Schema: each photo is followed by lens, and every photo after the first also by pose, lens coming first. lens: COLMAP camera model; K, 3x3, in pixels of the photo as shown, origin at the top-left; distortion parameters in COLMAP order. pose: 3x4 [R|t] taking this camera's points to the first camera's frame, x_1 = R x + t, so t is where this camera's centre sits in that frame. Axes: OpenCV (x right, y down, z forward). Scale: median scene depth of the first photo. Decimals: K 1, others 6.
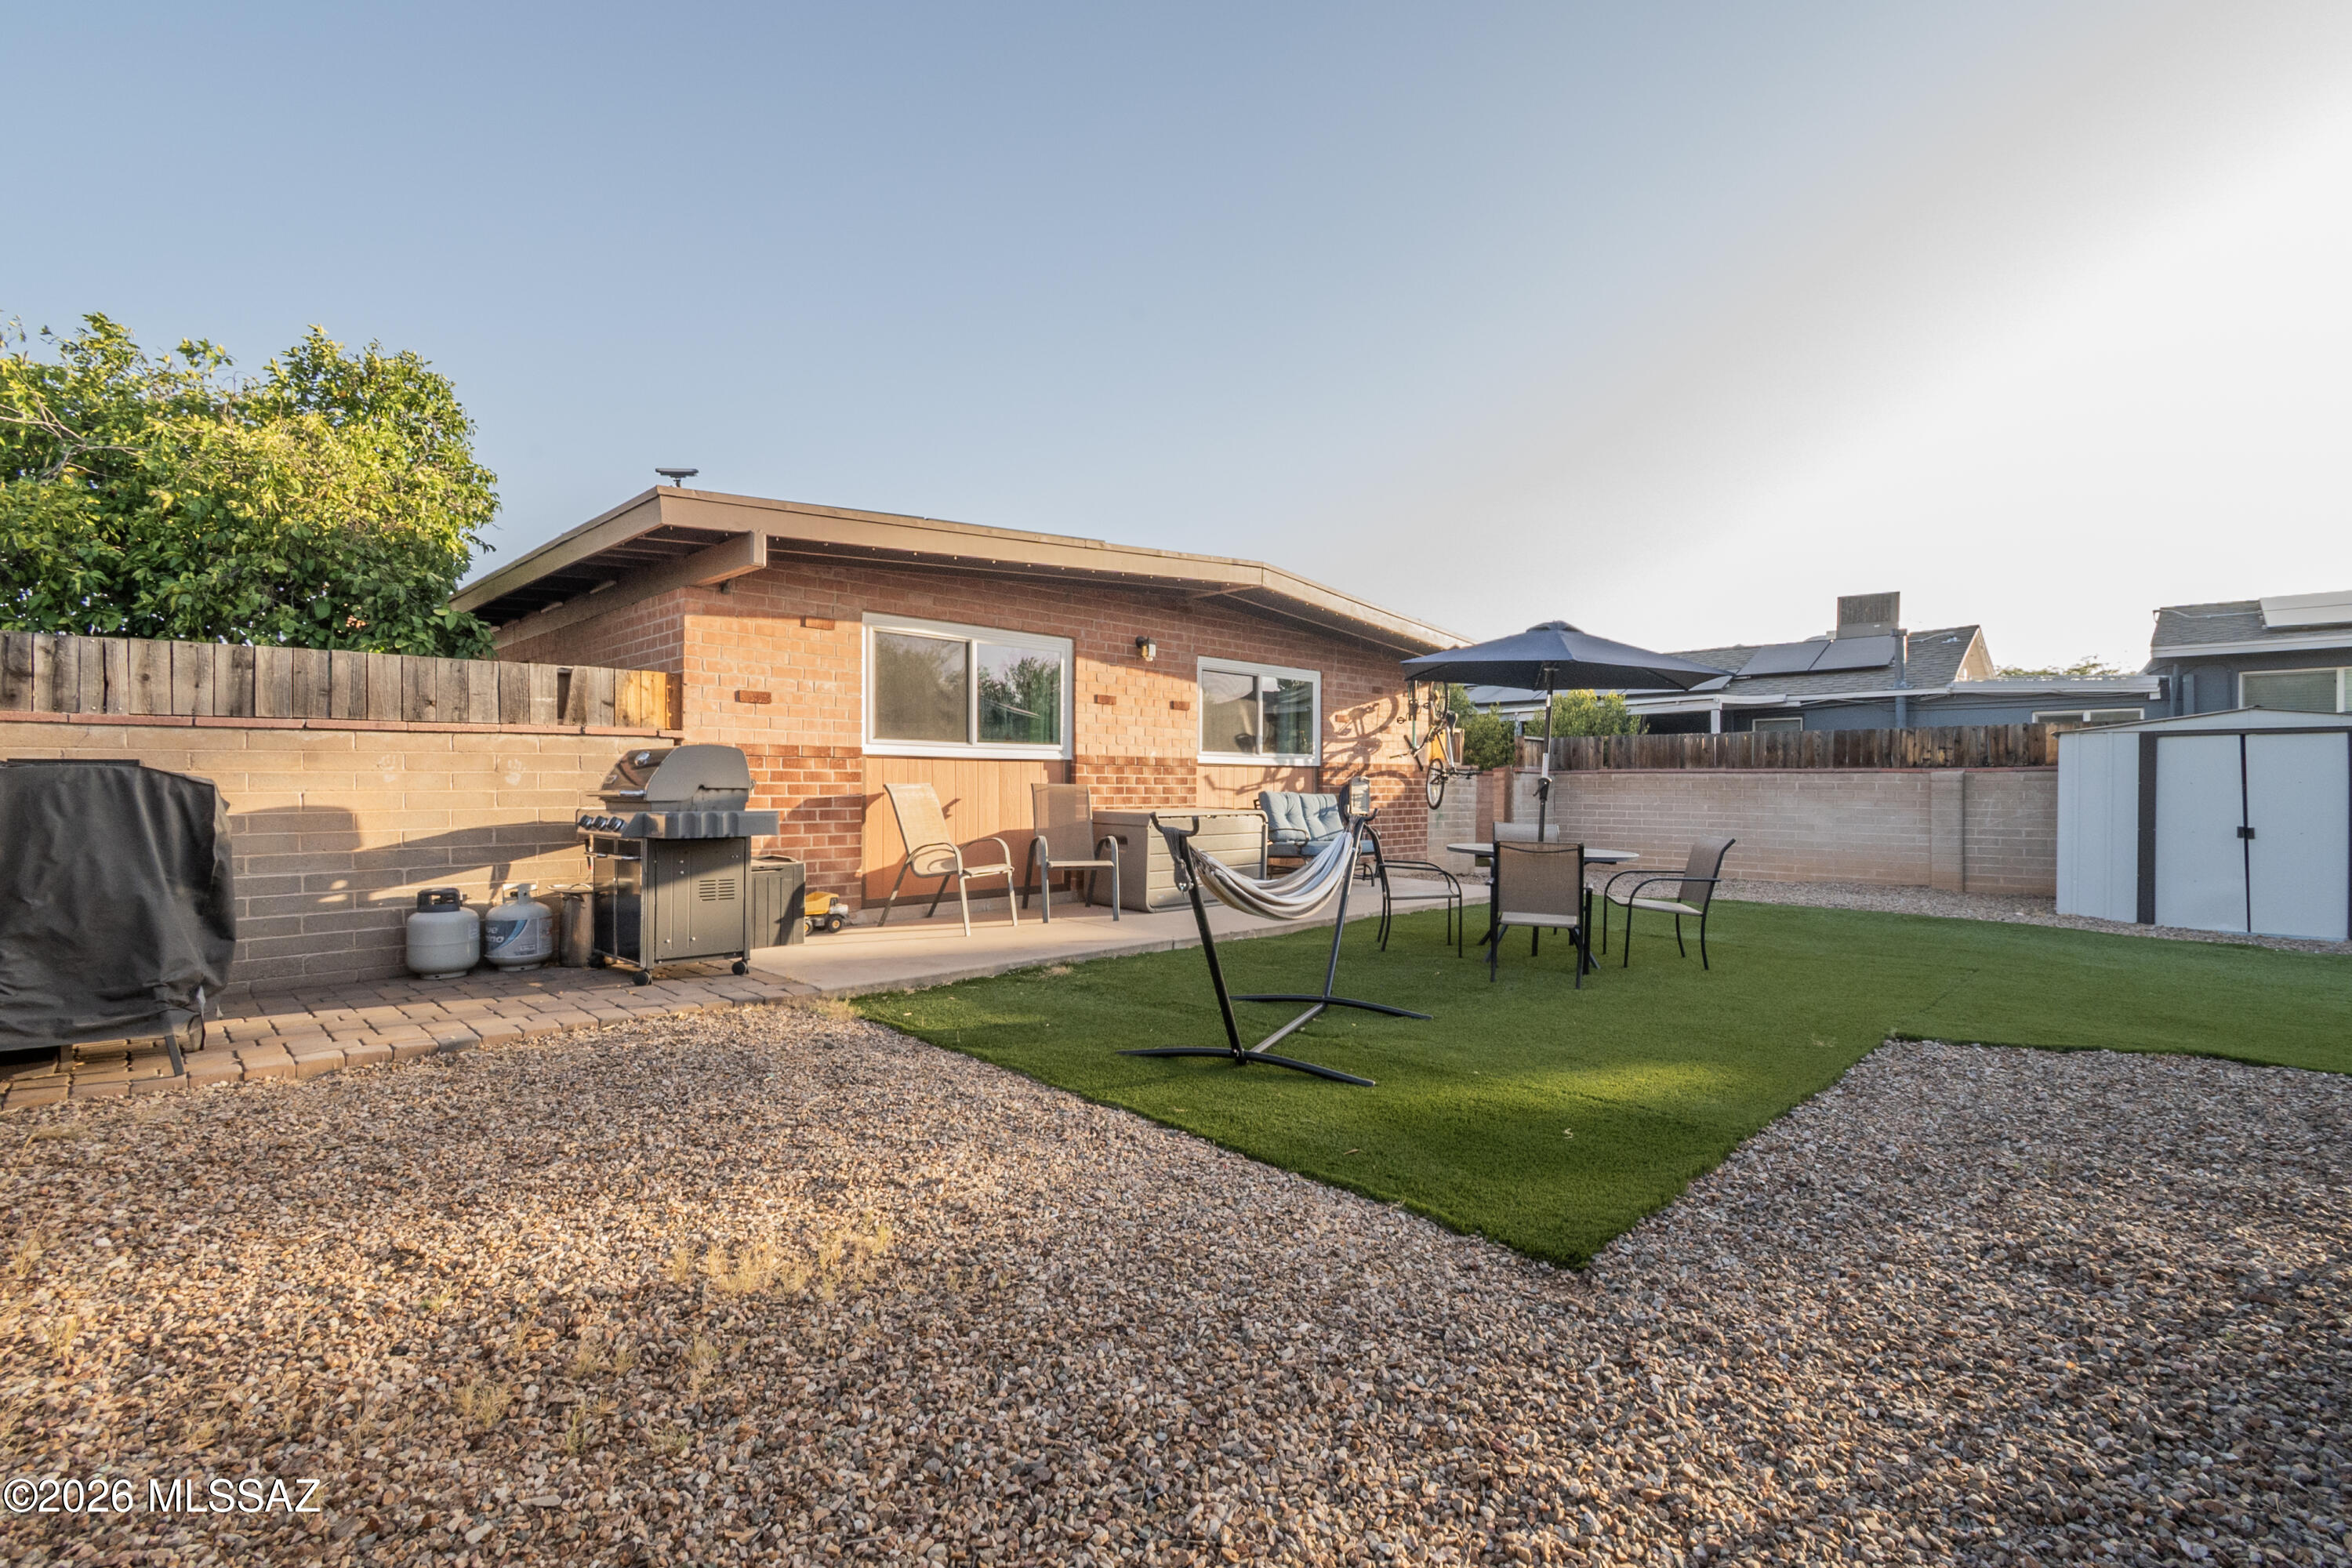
lens RADIAL K [[1045.0, 0, 1180.1], [0, 1045.0, 789.6], [0, 0, 1]] dist [0.000837, -0.000533]
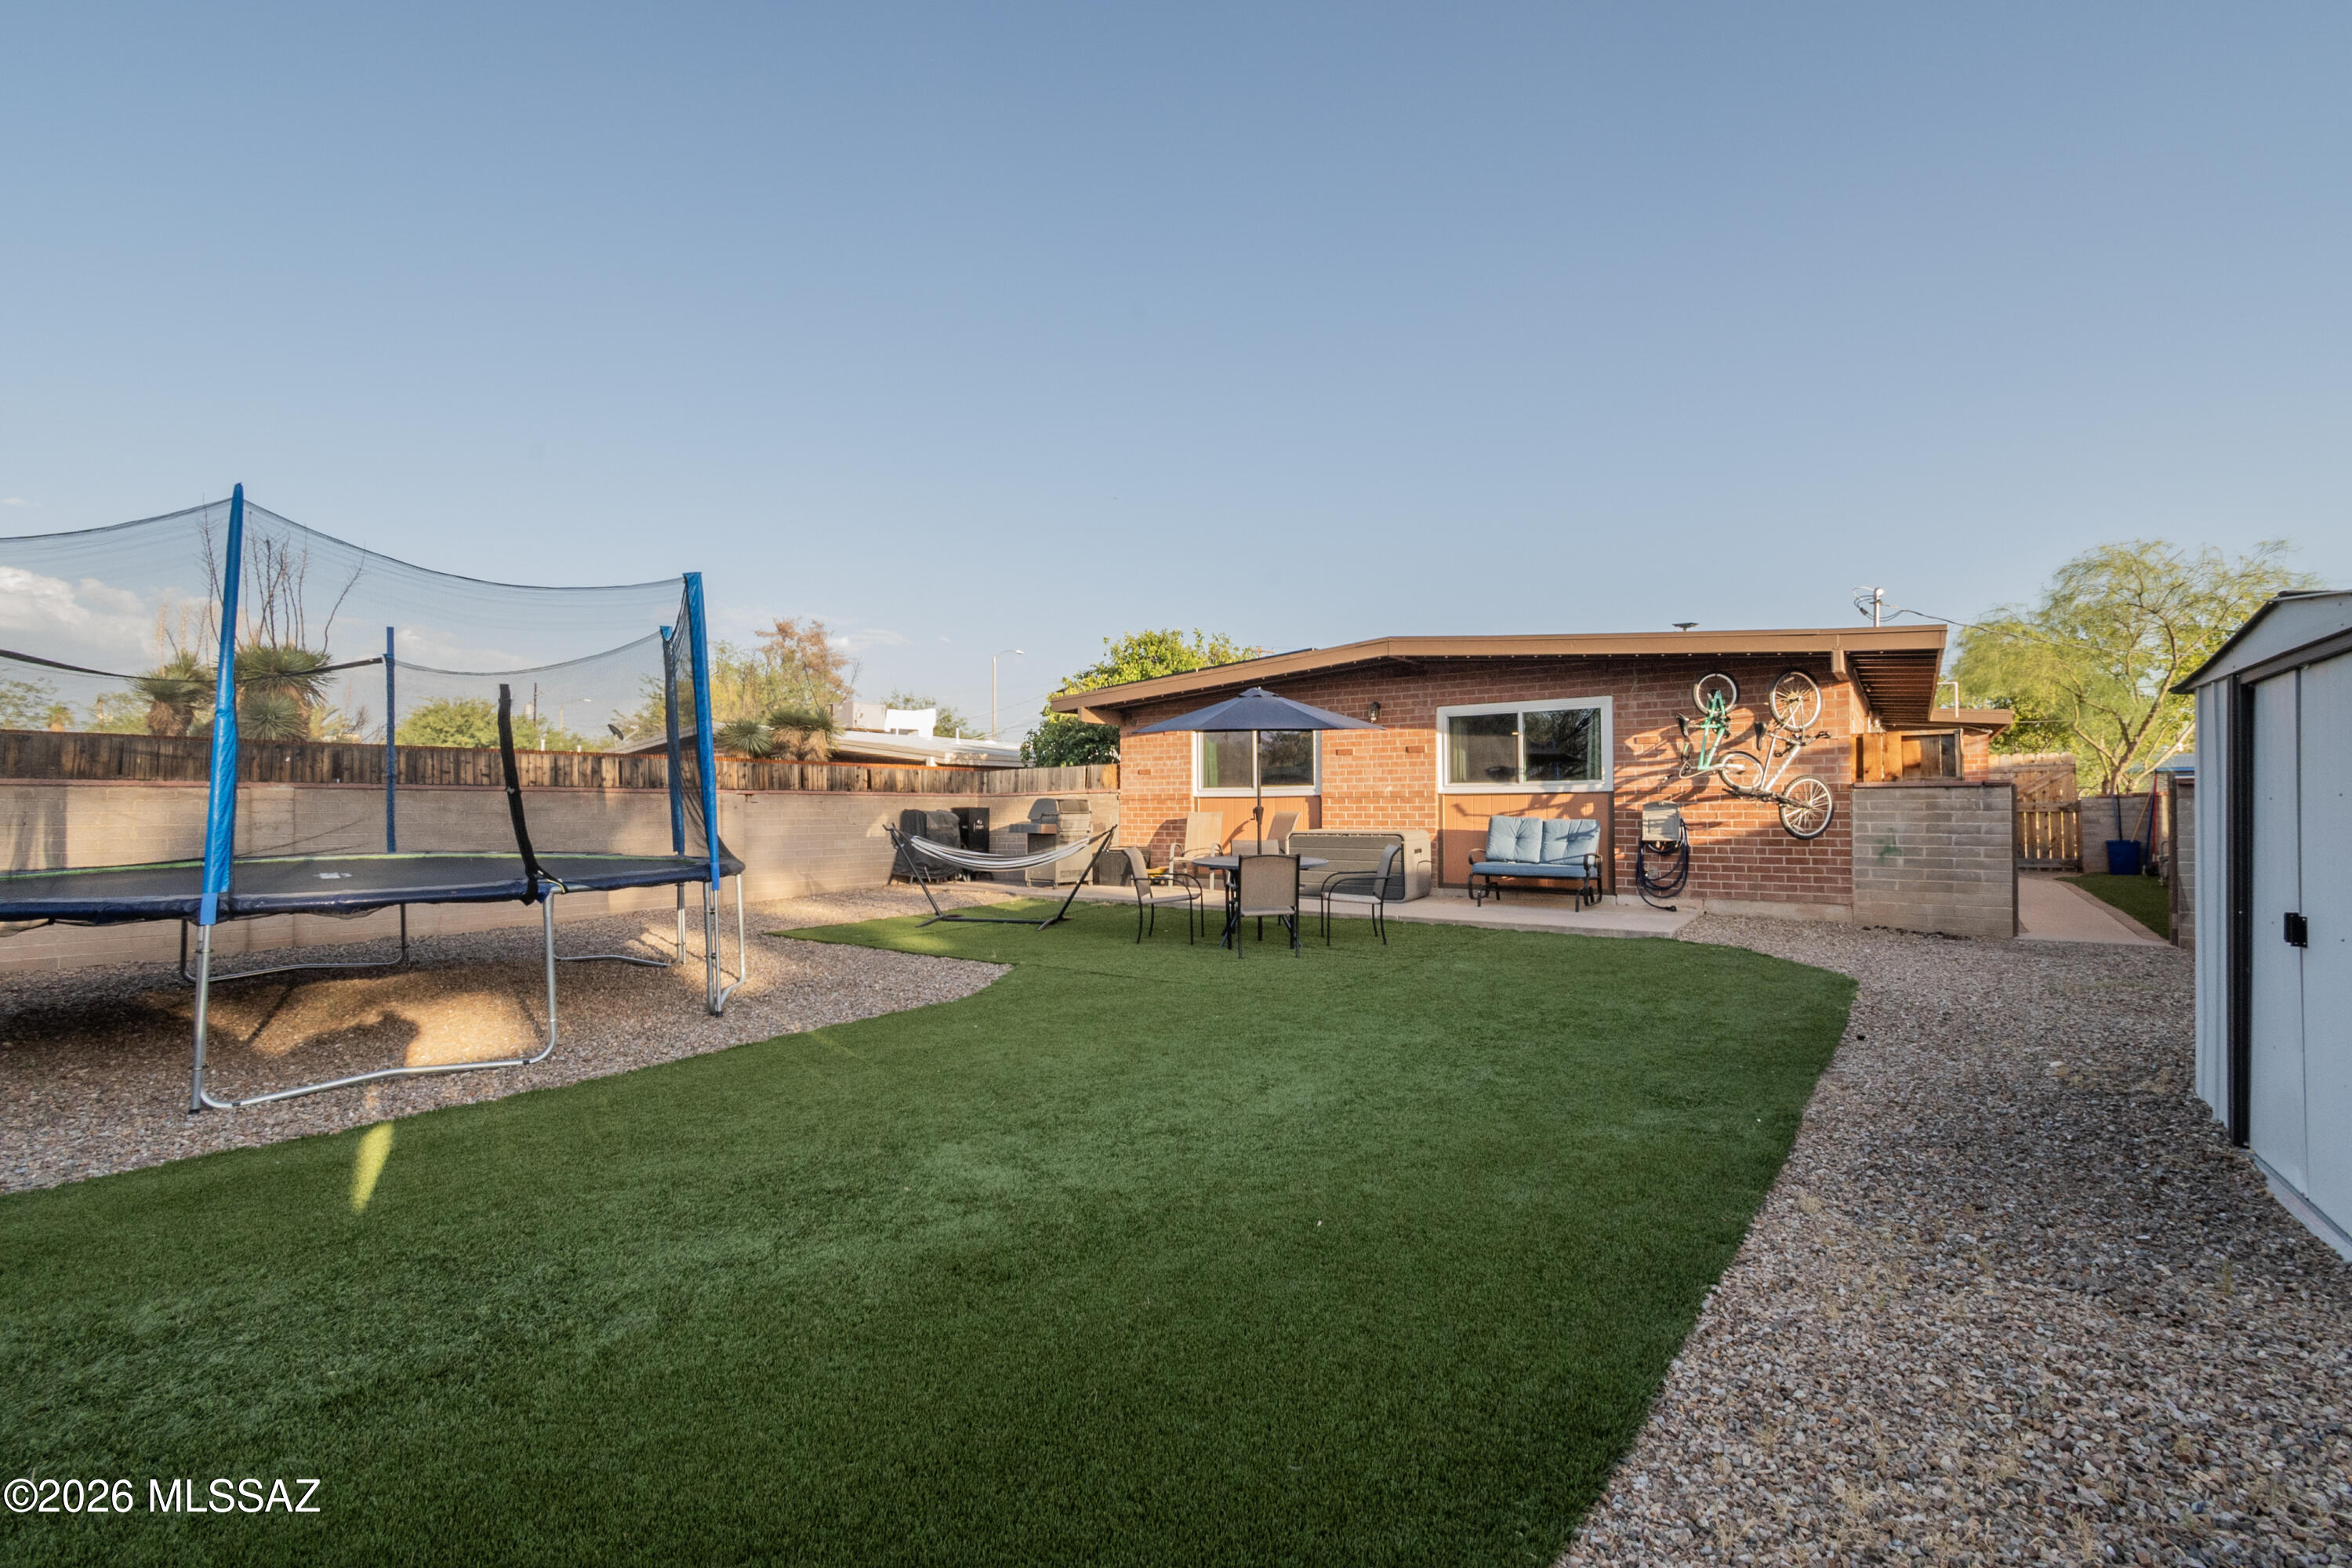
lens RADIAL K [[1045.0, 0, 1179.4], [0, 1045.0, 782.0], [0, 0, 1]] dist [0.000837, -0.000533]
pose [[0.170410, -0.031747, -0.984862, 1.156216], [0.000268, 0.999482, -0.032171, 0.000332], [0.985373, 0.005218, 0.170331, 0.477558]]
